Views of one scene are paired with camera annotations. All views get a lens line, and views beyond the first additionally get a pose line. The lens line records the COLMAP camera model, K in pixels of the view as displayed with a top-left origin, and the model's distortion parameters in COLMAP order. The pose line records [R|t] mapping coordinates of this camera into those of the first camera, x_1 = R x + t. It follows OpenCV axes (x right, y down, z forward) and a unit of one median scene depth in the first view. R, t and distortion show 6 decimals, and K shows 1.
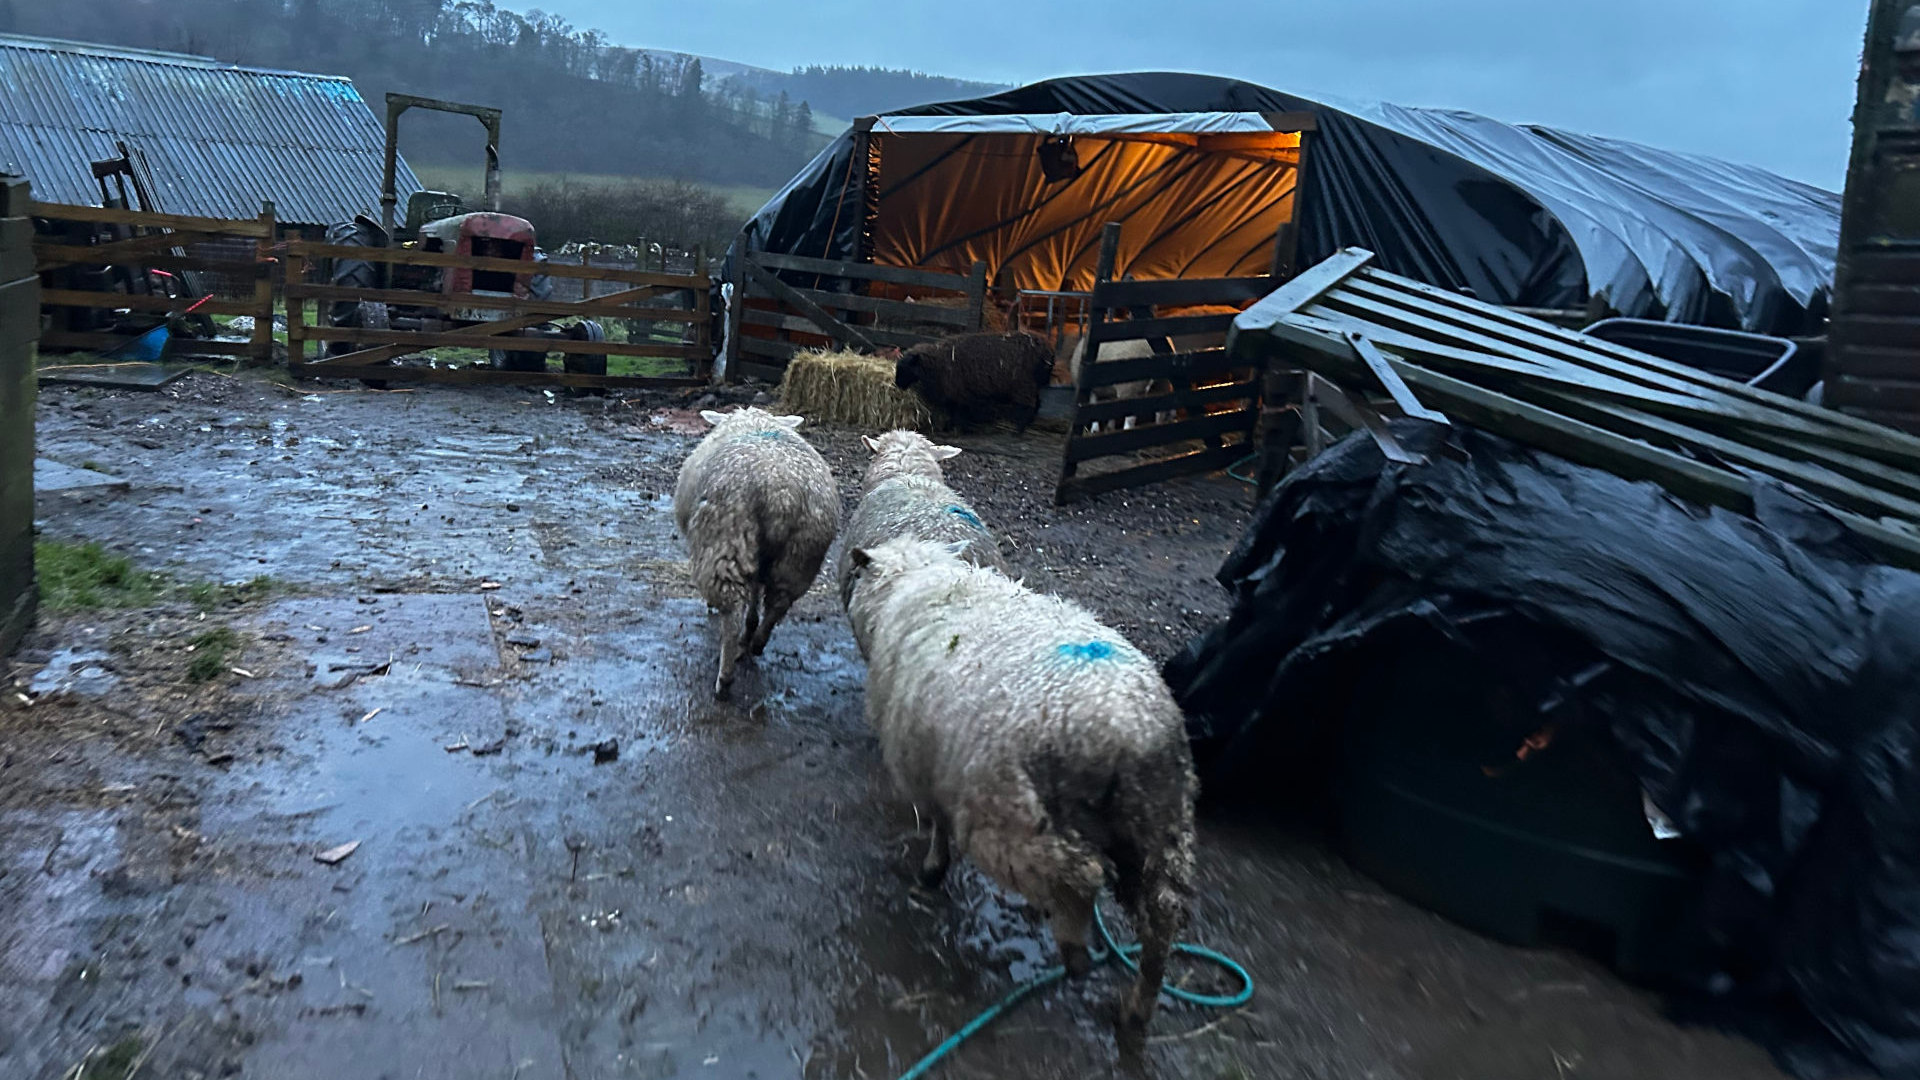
lens RADIAL K [[1358.8, 0, 962.4], [0, 1358.8, 535.0], [0, 0, 1]] dist [0.043043, -0.011414]
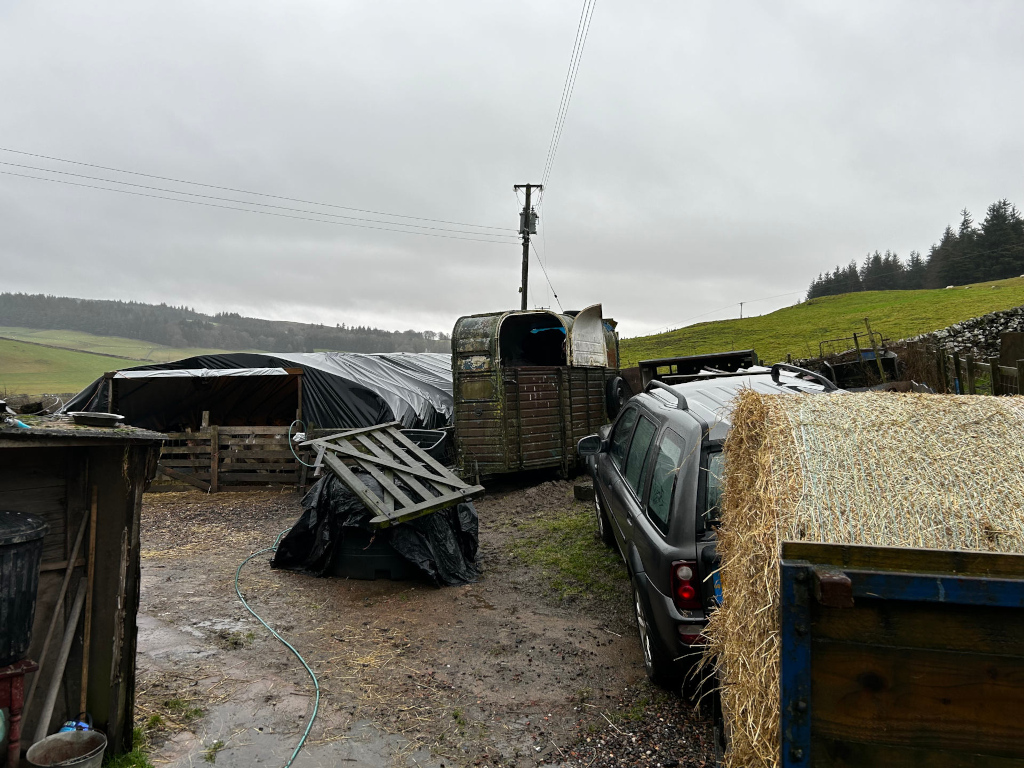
lens RADIAL K [[754.9, 0, 513.1], [0, 754.9, 385.0], [0, 0, 1]] dist [-0.013848, -0.006290]
pose [[0.867679, -0.087142, 0.489428, -0.117379], [0.182420, 0.971649, -0.150401, 0.041393], [-0.462446, 0.219781, 0.858976, -0.482395]]
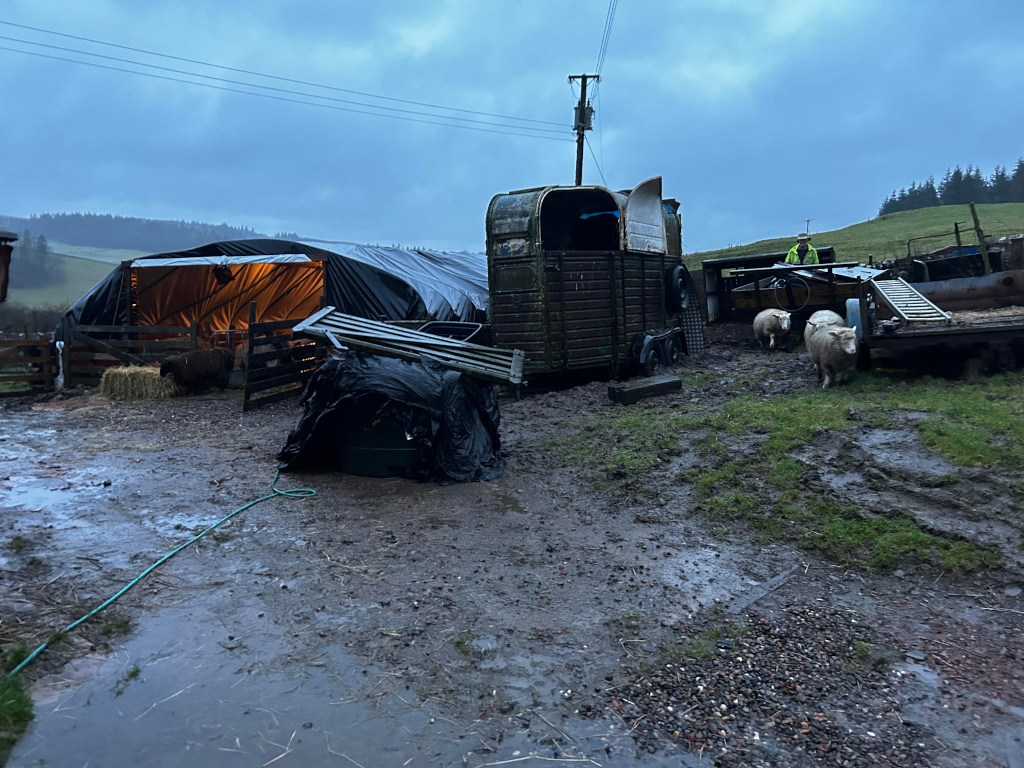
lens RADIAL K [[754.9, 0, 517.3], [0, 754.9, 378.4], [0, 0, 1]] dist [-0.013848, -0.006290]
pose [[0.899108, -0.116679, 0.421890, -0.043093], [0.160003, 0.984727, -0.068649, 0.071139], [-0.407437, 0.129226, 0.904044, -0.362322]]
